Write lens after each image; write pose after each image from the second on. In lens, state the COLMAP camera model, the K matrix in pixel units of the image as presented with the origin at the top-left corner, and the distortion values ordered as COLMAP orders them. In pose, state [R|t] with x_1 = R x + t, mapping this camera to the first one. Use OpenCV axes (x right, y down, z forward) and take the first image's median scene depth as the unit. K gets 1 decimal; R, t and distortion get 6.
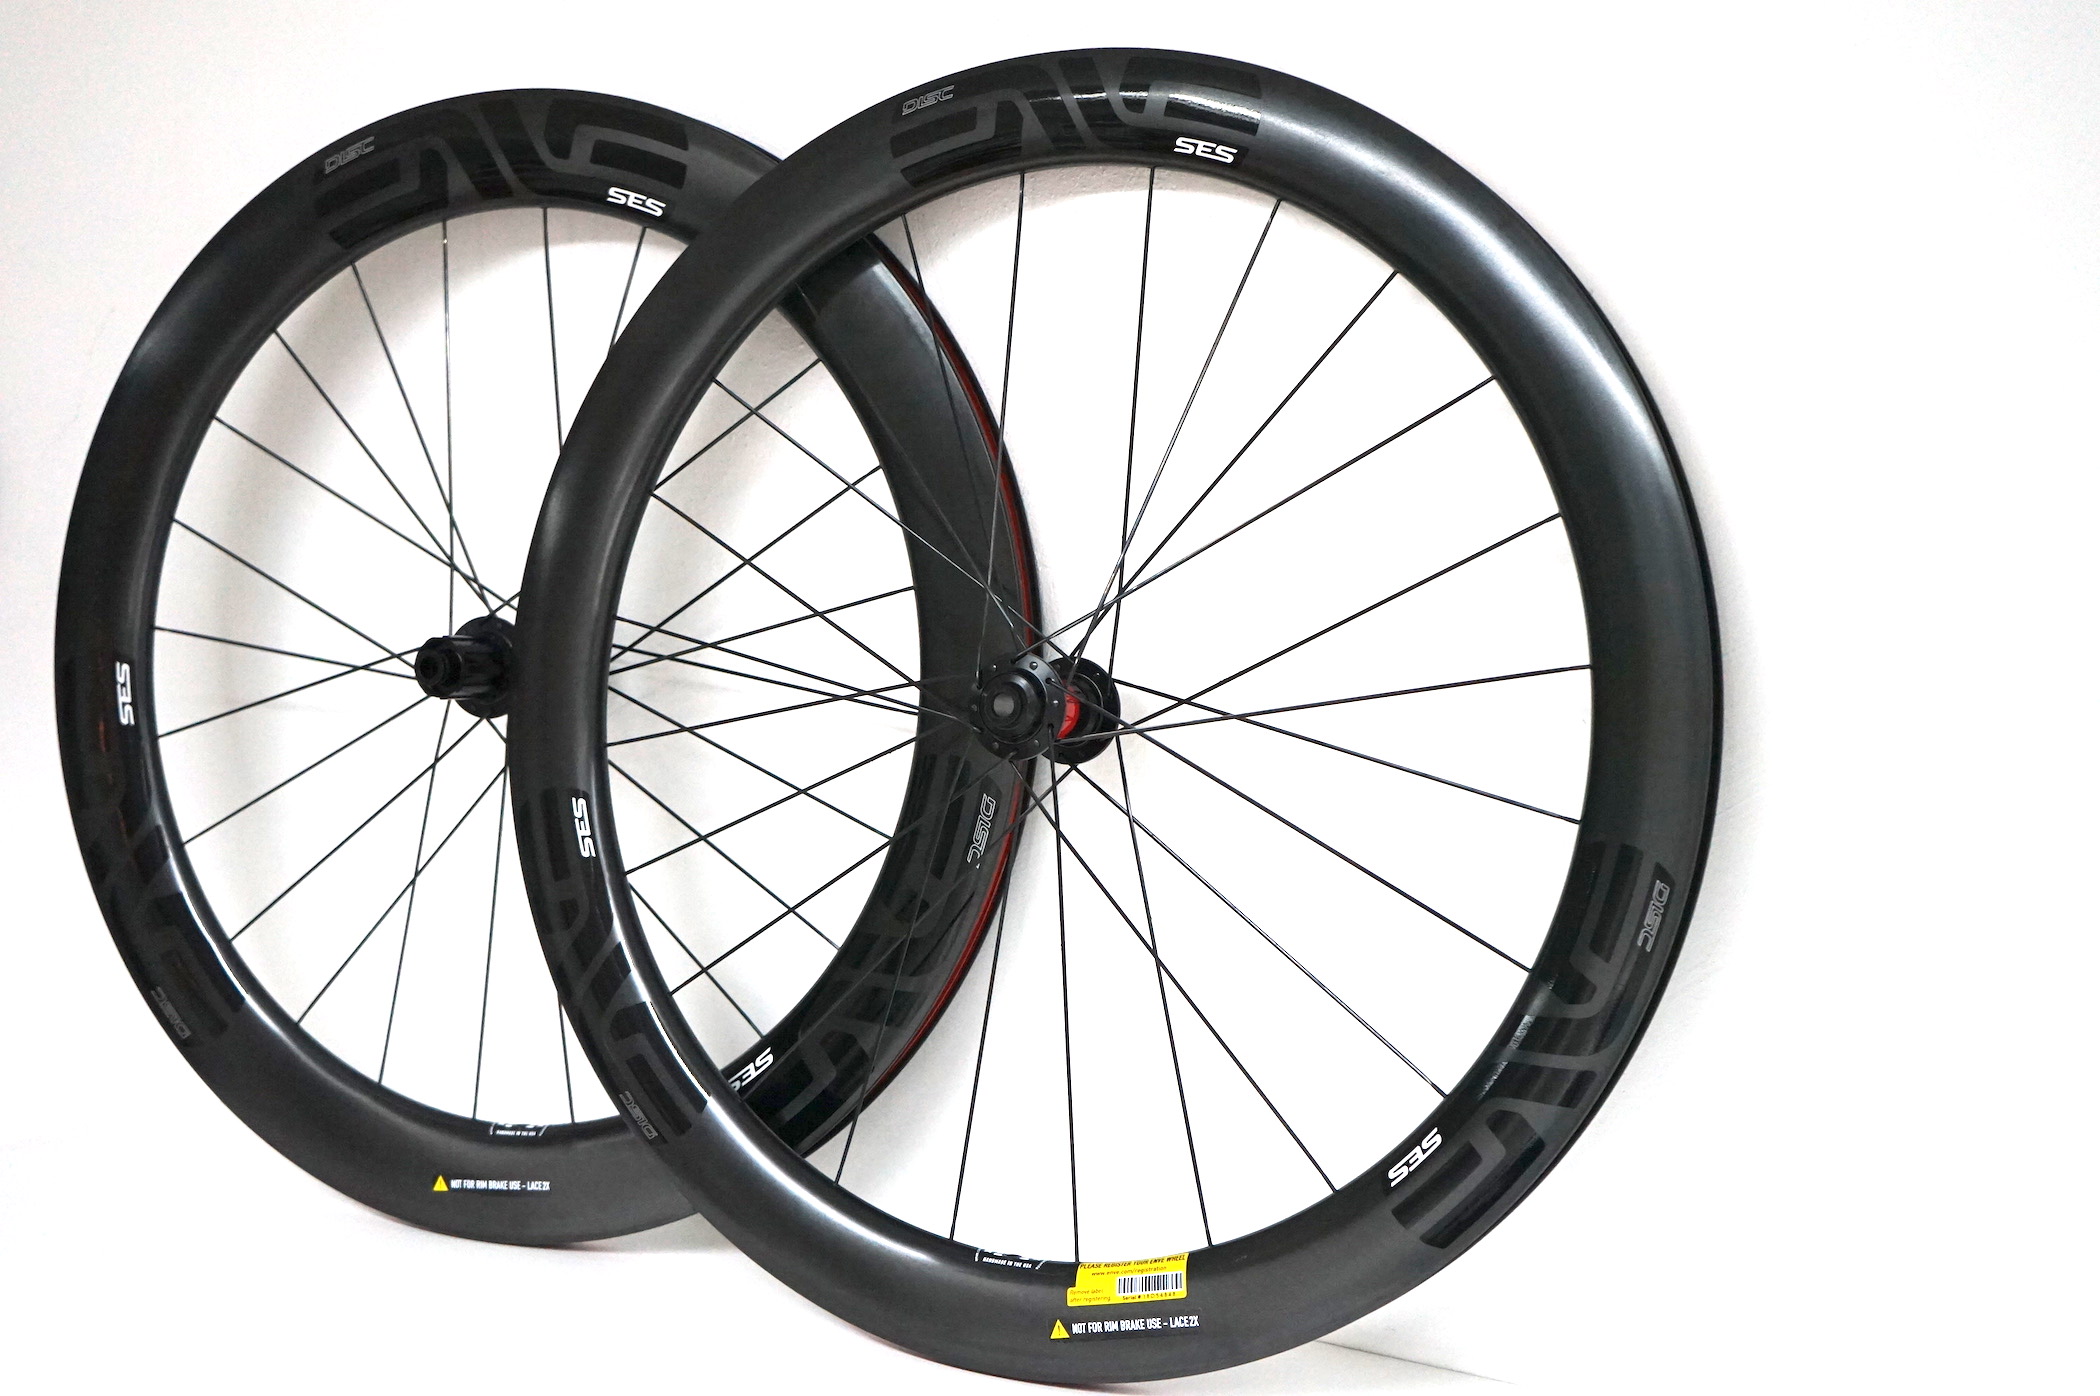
lens RADIAL K [[2538.6, 0, 1046.5], [0, 2538.6, 696.2], [0, 0, 1]] dist [0.004671, 0.000000]
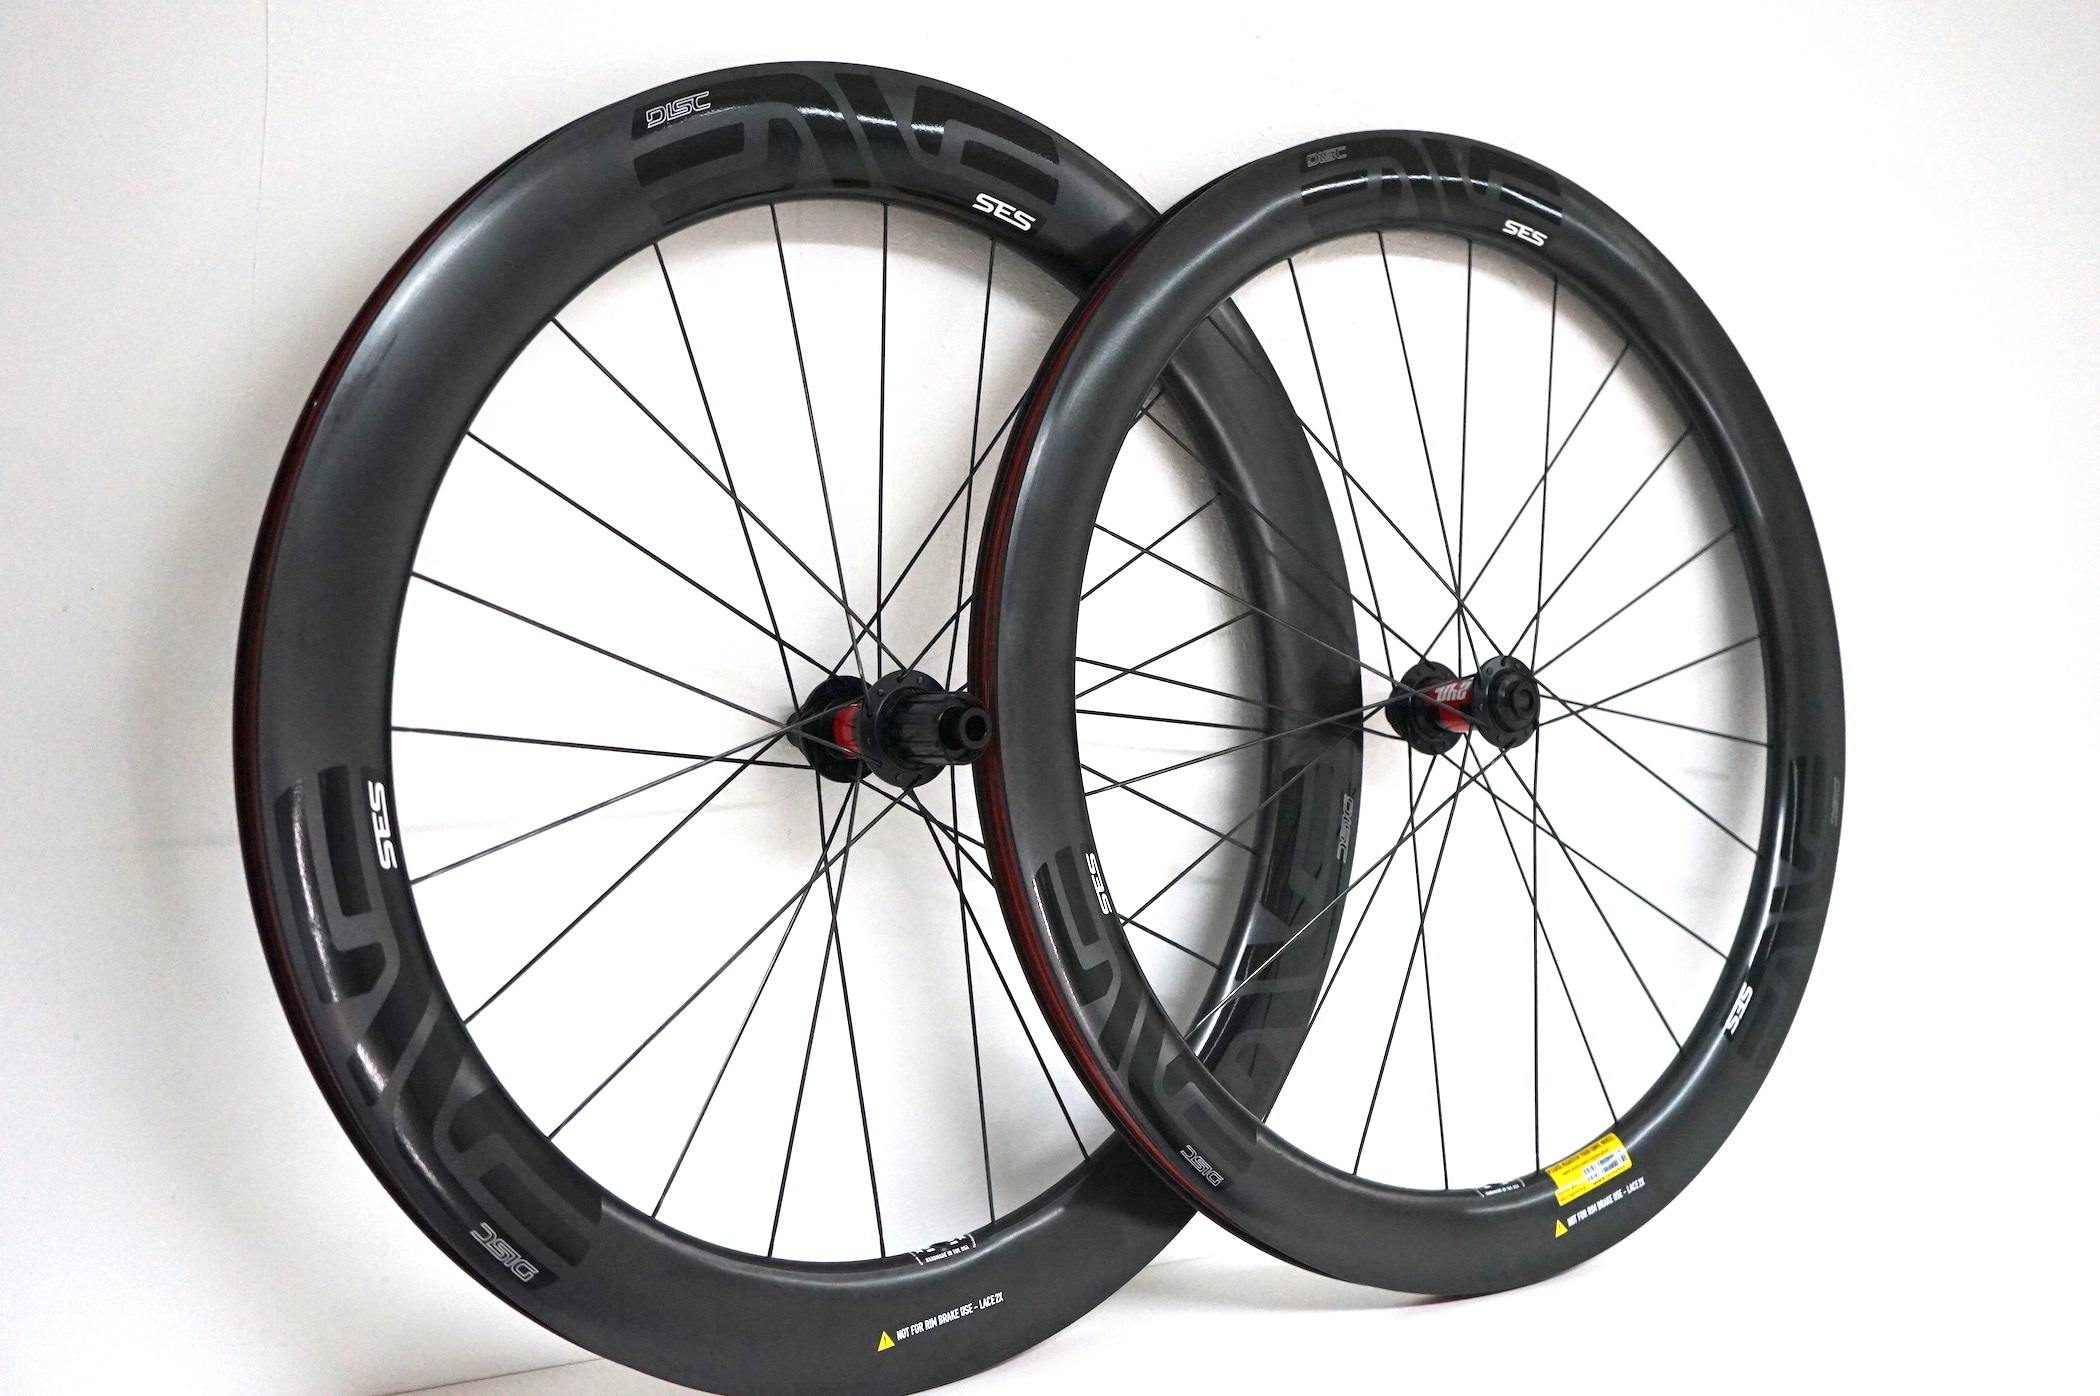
lens RADIAL K [[2538.6, 0, 1050.9], [0, 2538.6, 702.6], [0, 0, 1]] dist [0.004671, 0.000000]
pose [[0.466844, -0.071646, 0.881433, -0.961364], [0.087485, 0.995565, 0.034587, -0.045888], [-0.880002, 0.060965, 0.471041, 0.546505]]
